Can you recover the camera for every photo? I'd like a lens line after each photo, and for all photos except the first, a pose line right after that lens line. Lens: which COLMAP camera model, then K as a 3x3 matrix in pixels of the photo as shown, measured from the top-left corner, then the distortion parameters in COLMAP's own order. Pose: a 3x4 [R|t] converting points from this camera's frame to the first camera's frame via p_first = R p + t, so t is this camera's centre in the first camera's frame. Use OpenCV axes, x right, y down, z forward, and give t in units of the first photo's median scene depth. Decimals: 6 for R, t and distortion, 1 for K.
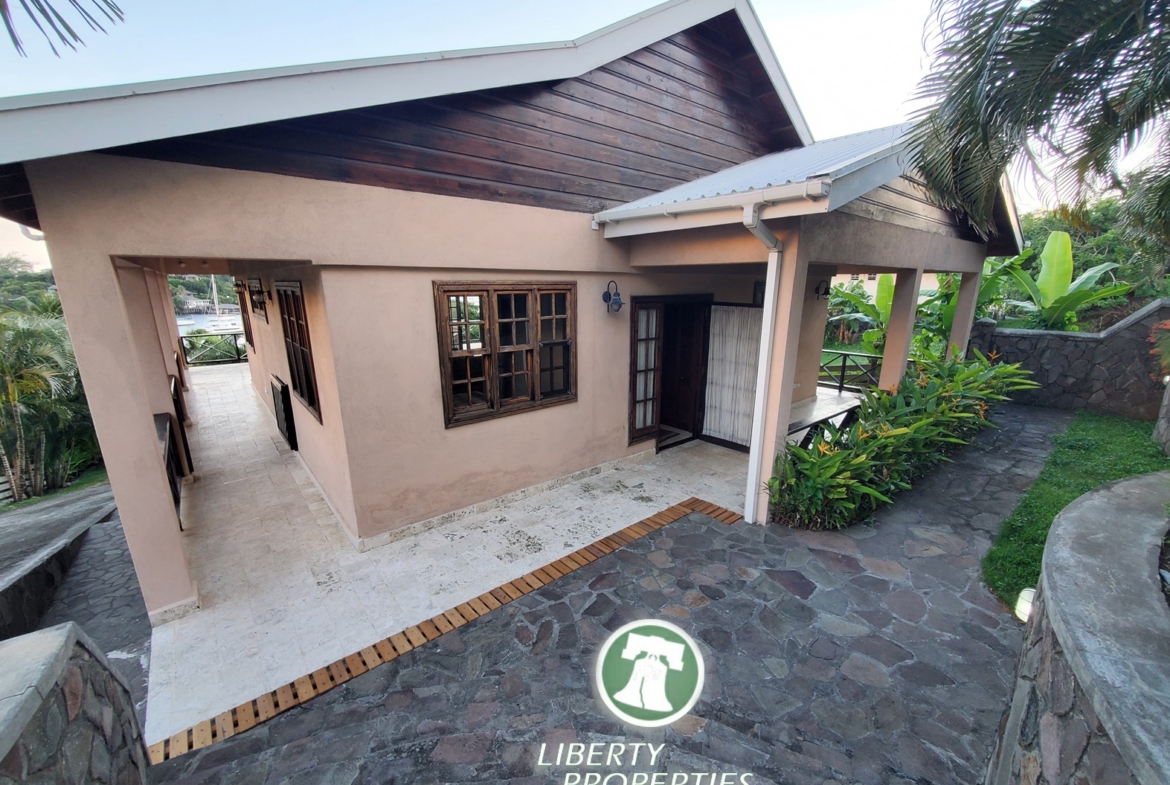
lens RADIAL K [[465.6, 0, 594.6], [0, 465.6, 403.0], [0, 0, 1]] dist [-0.000952, -0.001071]
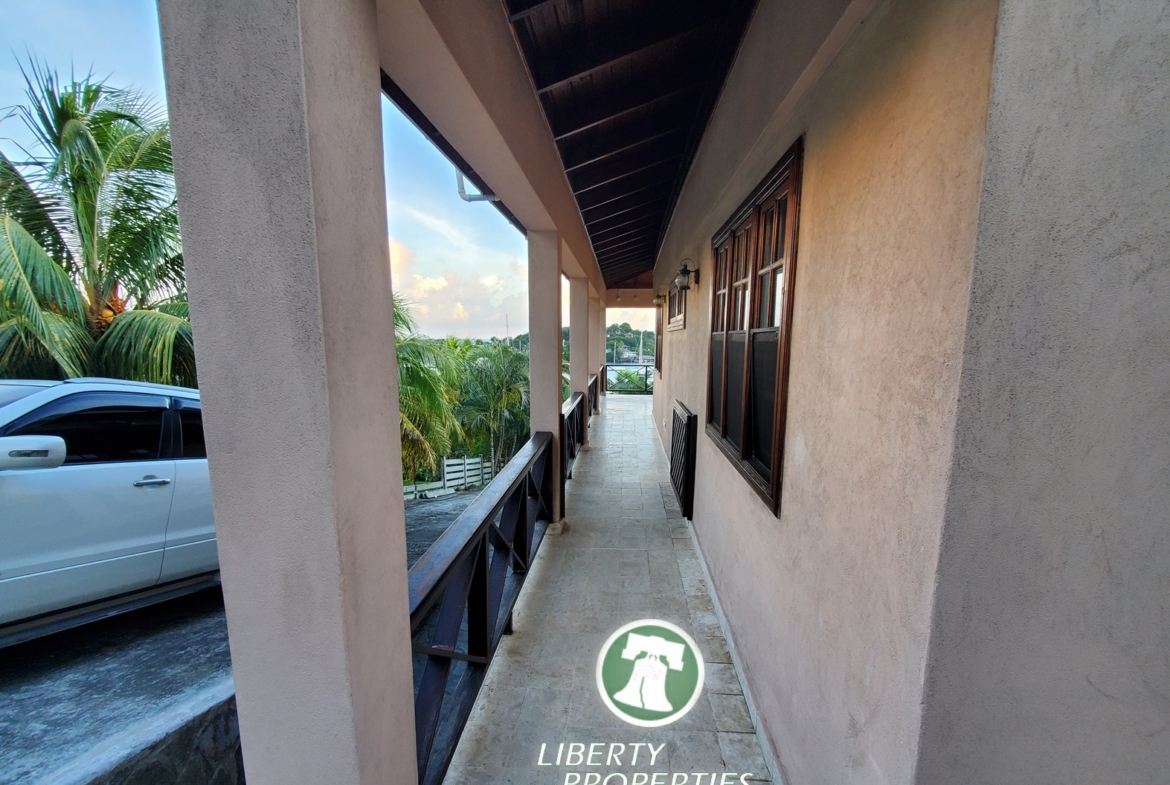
lens RADIAL K [[465.6, 0, 594.6], [0, 465.6, 403.0], [0, 0, 1]] dist [-0.000952, -0.001071]
pose [[0.717028, 0.097639, -0.690172, -0.338157], [-0.181011, 0.982255, -0.049094, 0.000980], [0.673132, 0.160131, 0.721978, 0.466852]]
